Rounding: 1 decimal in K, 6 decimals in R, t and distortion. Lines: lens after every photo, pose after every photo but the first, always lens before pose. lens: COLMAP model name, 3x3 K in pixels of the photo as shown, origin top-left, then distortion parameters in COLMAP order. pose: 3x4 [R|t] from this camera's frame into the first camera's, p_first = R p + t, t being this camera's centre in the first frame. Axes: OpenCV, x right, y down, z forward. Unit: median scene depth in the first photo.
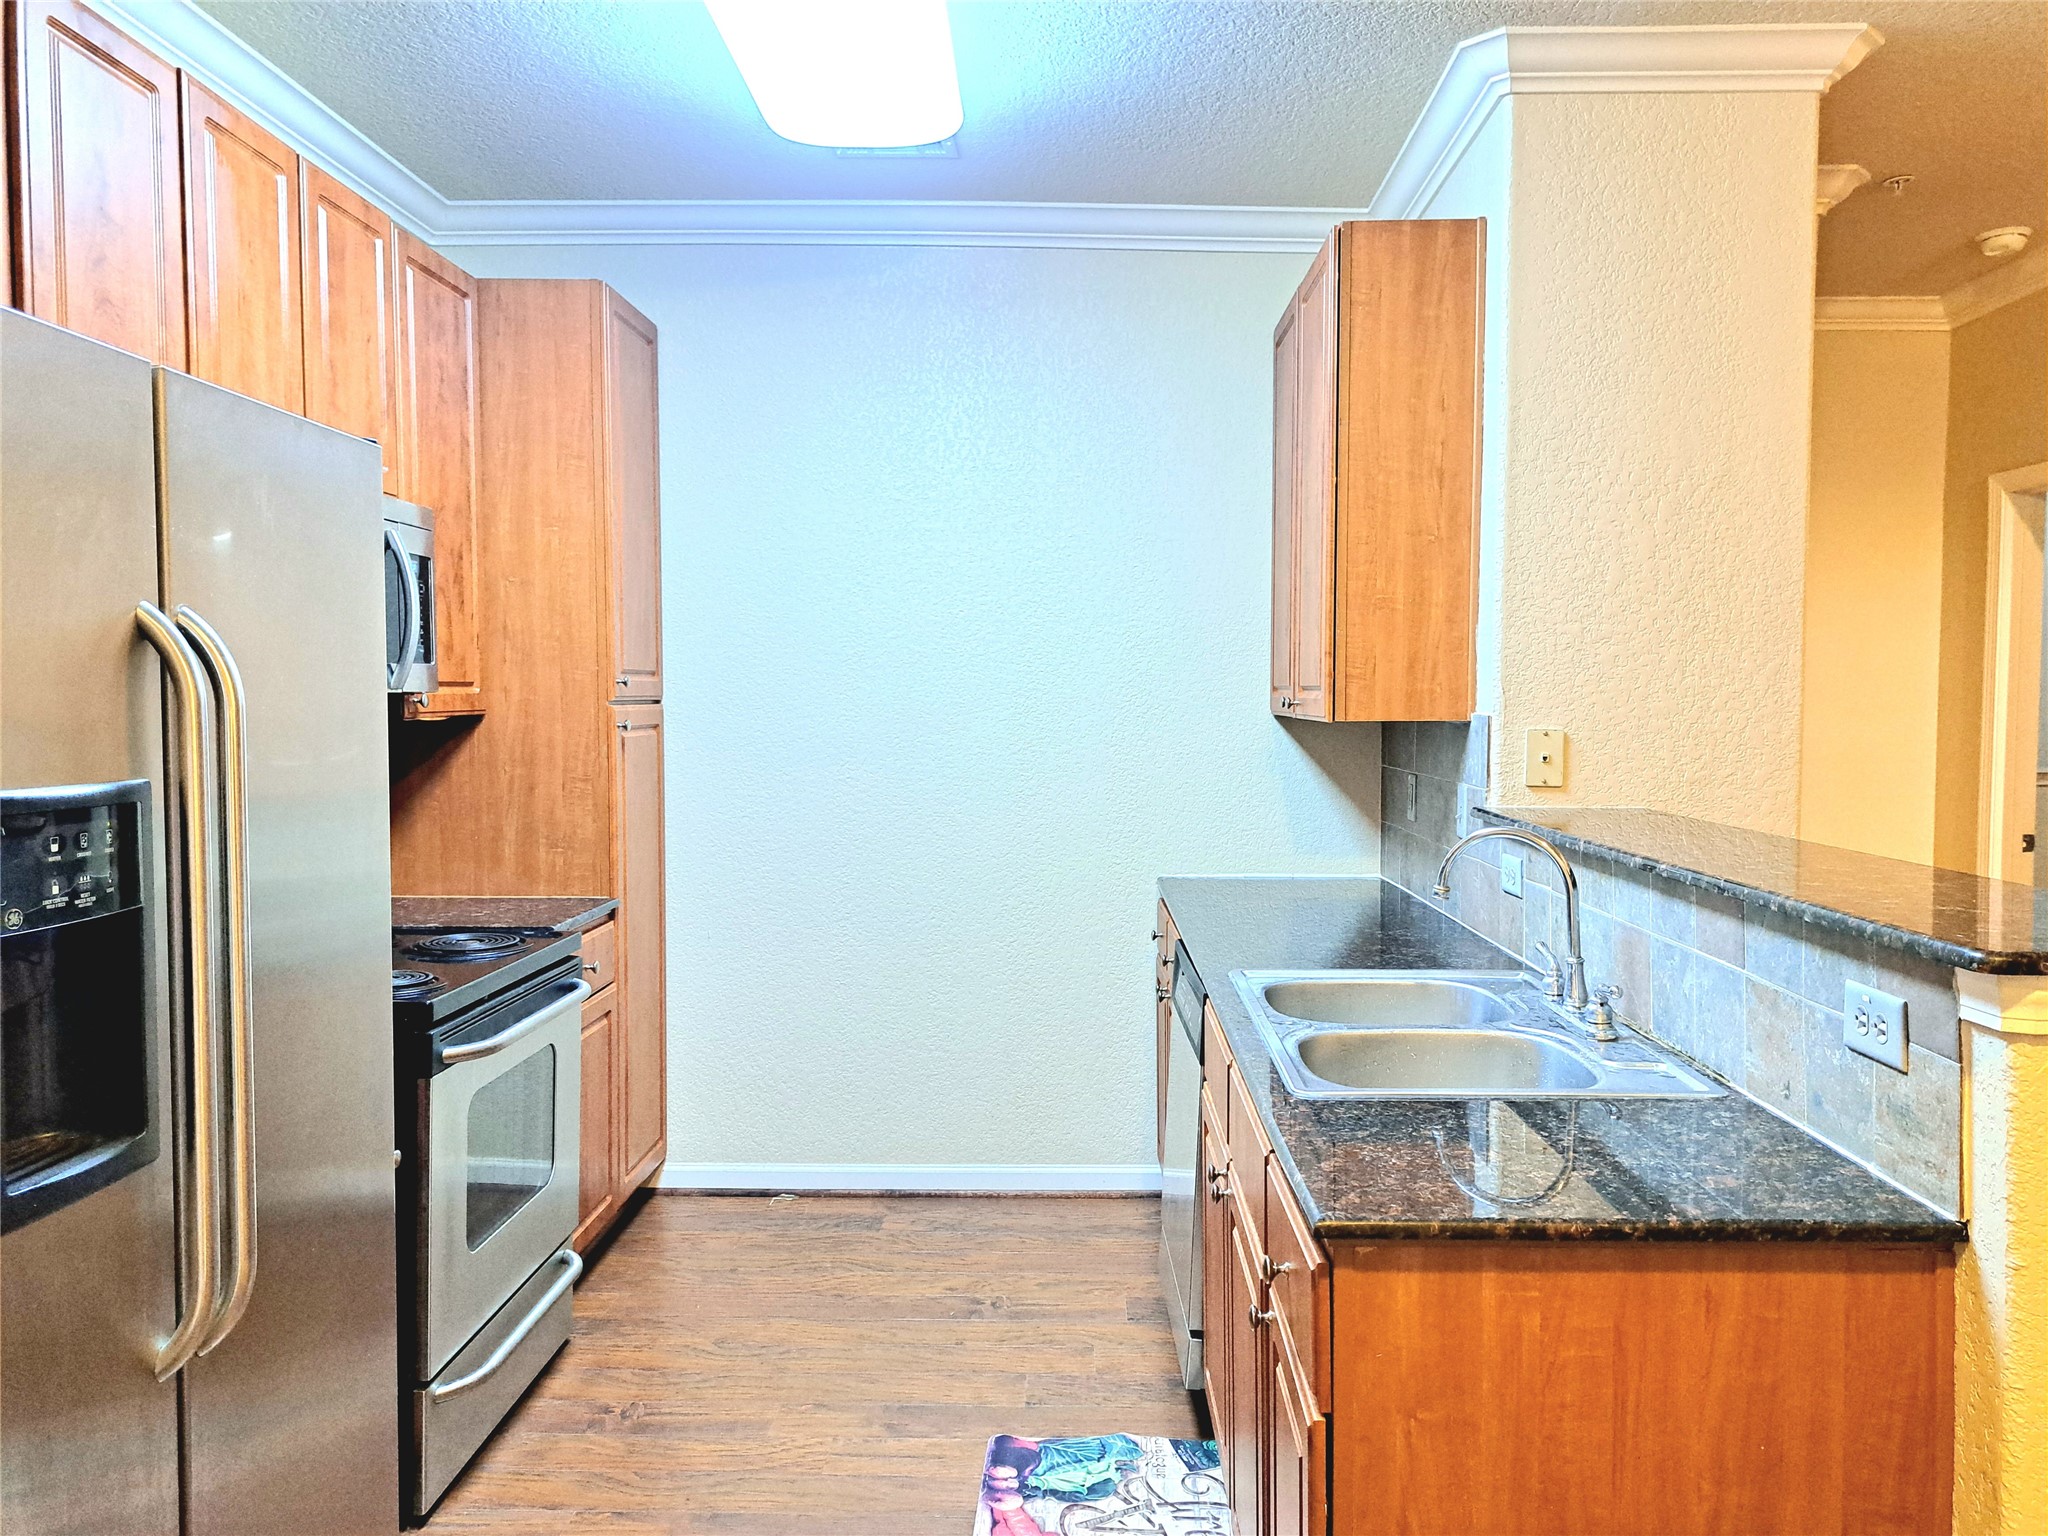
lens RADIAL K [[1455.7, 0, 1040.9], [0, 1455.7, 763.1], [0, 0, 1]] dist [0.047783, -0.036733]
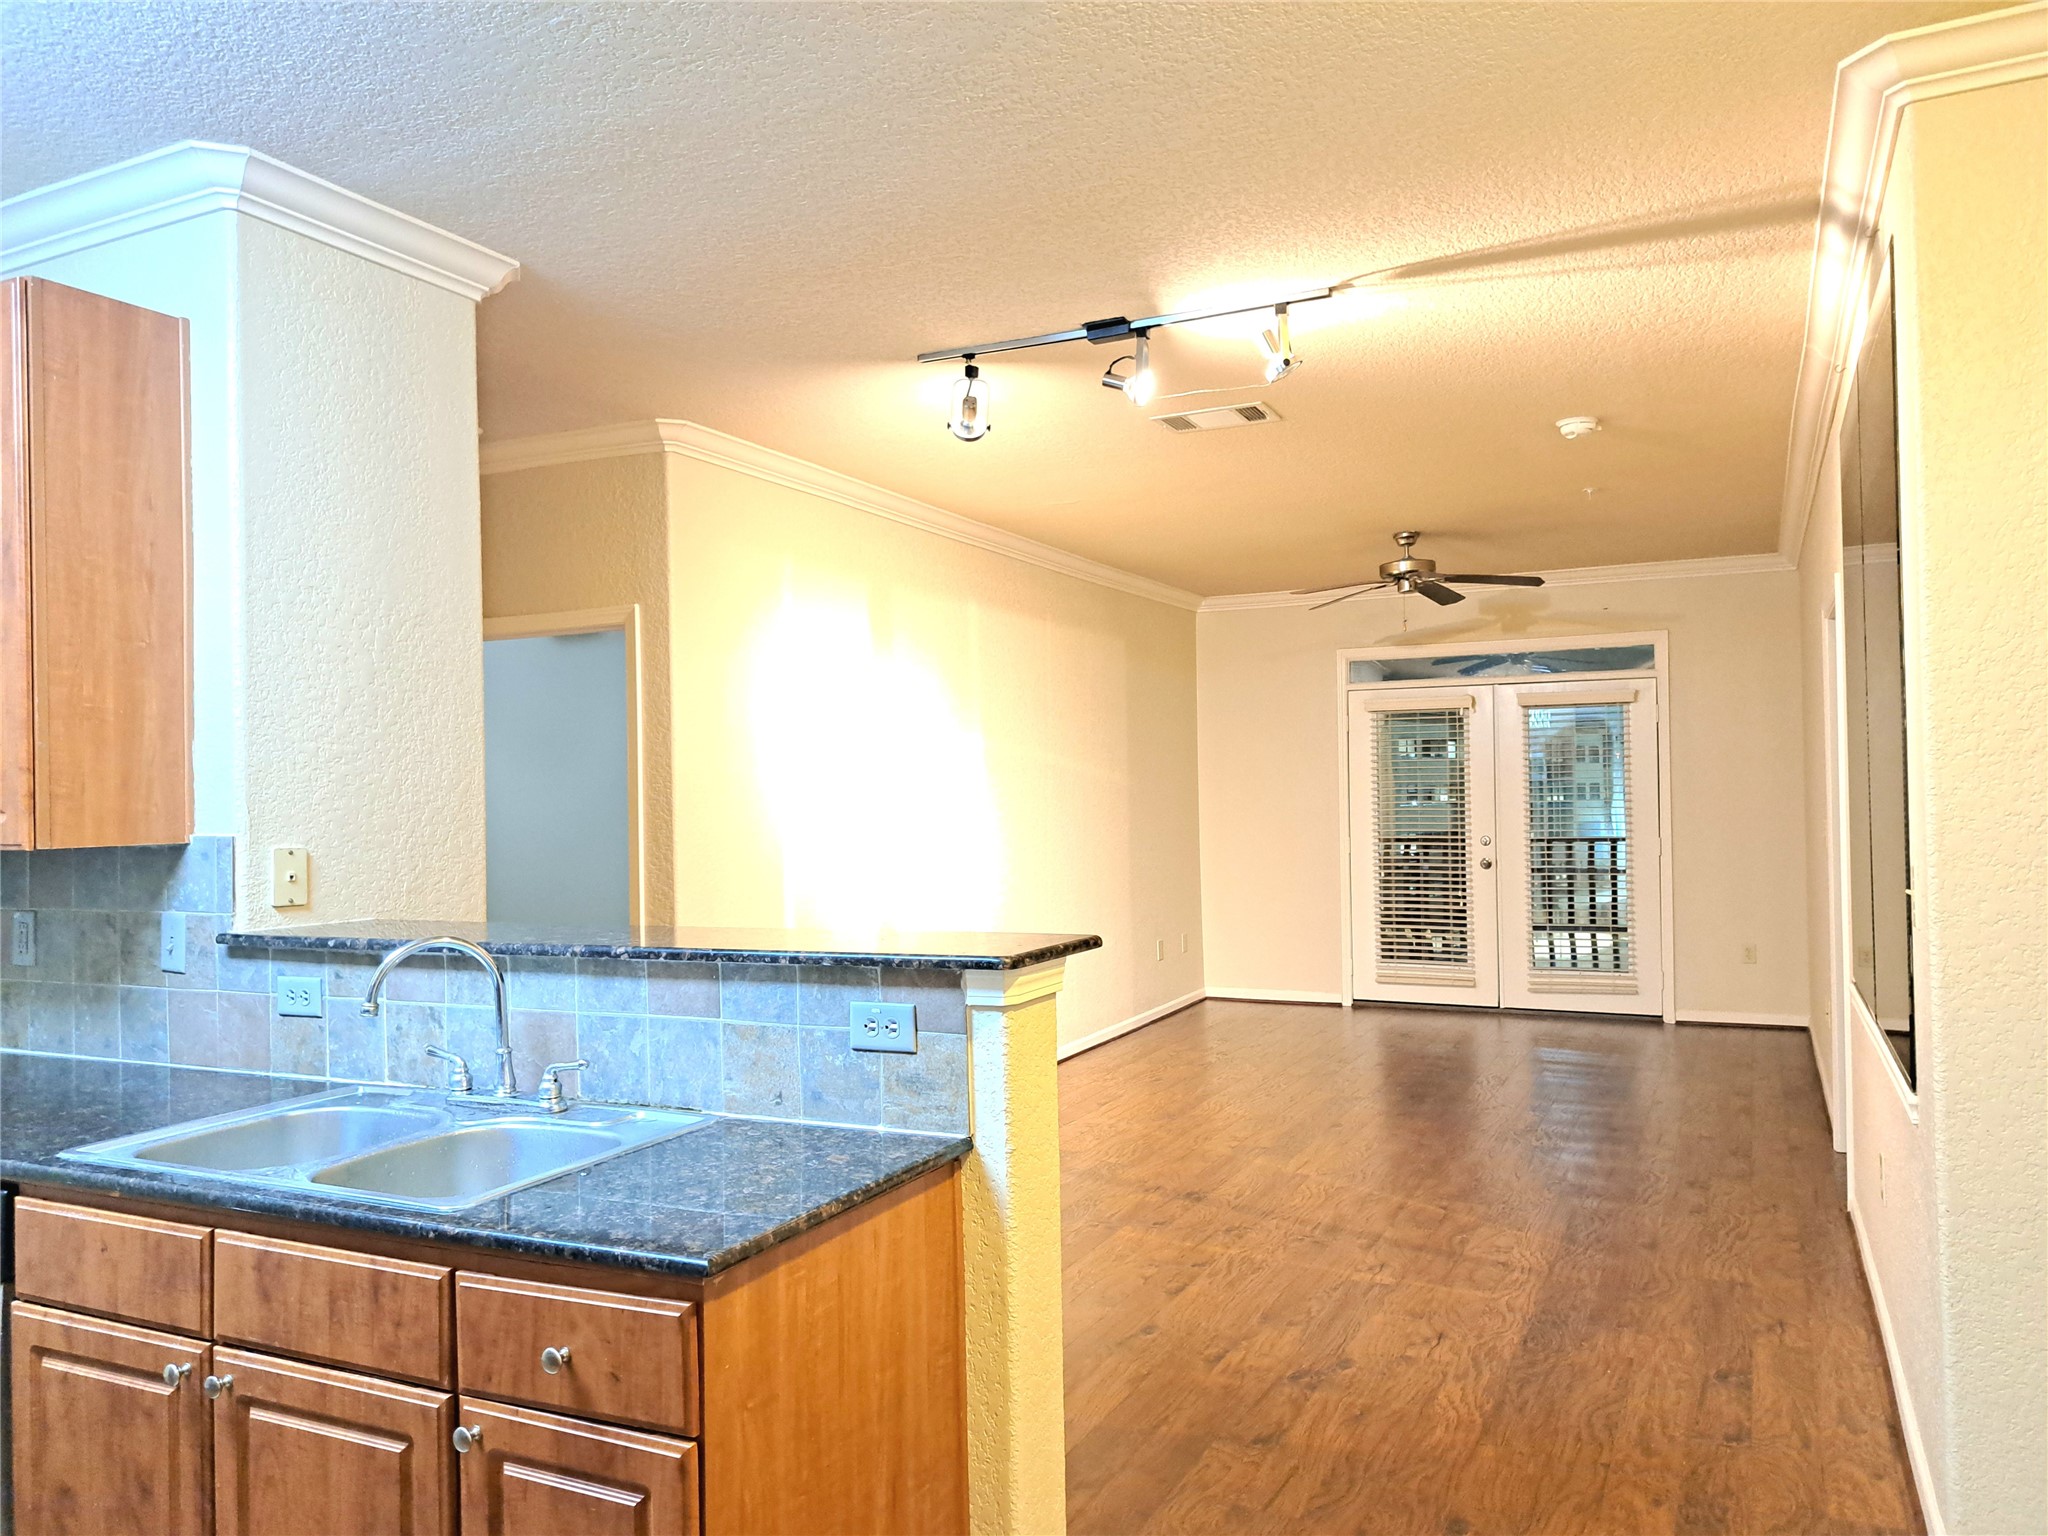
lens RADIAL K [[1455.7, 0, 1042.5], [0, 1455.7, 773.2], [0, 0, 1]] dist [0.047783, -0.036733]
pose [[0.425786, 0.005107, 0.904809, -0.341861], [0.062994, 0.997390, -0.035273, -0.006470], [-0.902628, 0.072016, 0.424353, 0.112258]]
